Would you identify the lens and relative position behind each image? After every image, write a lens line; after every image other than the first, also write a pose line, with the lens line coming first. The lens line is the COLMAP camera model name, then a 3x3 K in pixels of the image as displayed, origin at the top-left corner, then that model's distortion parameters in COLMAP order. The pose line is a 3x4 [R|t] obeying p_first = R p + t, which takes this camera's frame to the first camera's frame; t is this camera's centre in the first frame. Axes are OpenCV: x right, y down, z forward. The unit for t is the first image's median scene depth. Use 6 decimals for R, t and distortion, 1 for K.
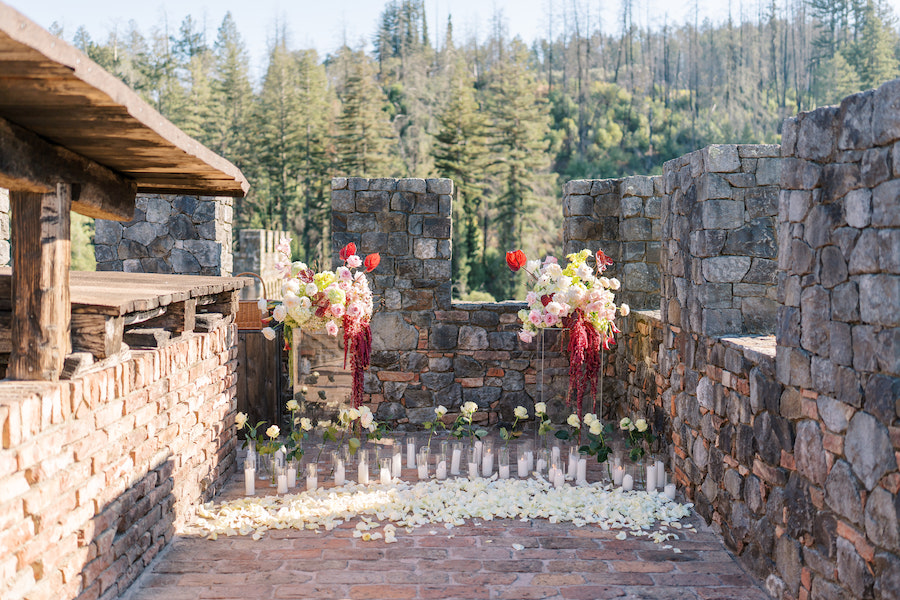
lens RADIAL K [[956.7, 0, 454.4], [0, 956.7, 332.3], [0, 0, 1]] dist [0.016293, 0.000000]
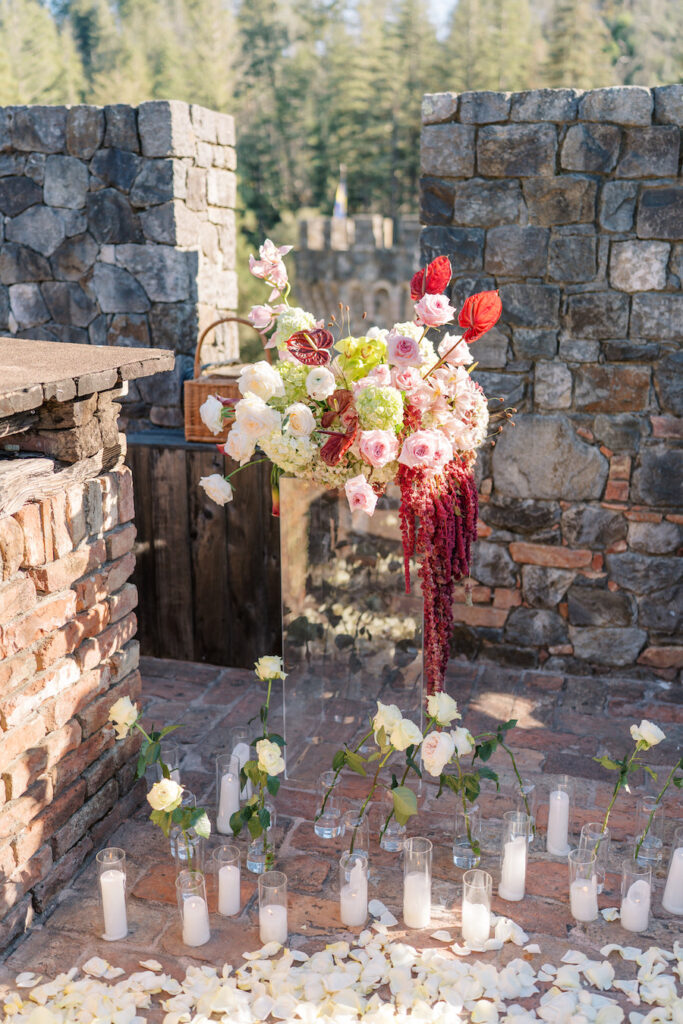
lens RADIAL K [[1088.6, 0, 324.7], [0, 1088.6, 505.6], [0, 0, 1]] dist [0.016293, 0.000000]
pose [[0.952540, 0.076221, -0.294717, -0.015184], [-0.030056, 0.986964, 0.158111, -0.065988], [0.302927, -0.141749, 0.942413, 0.579773]]
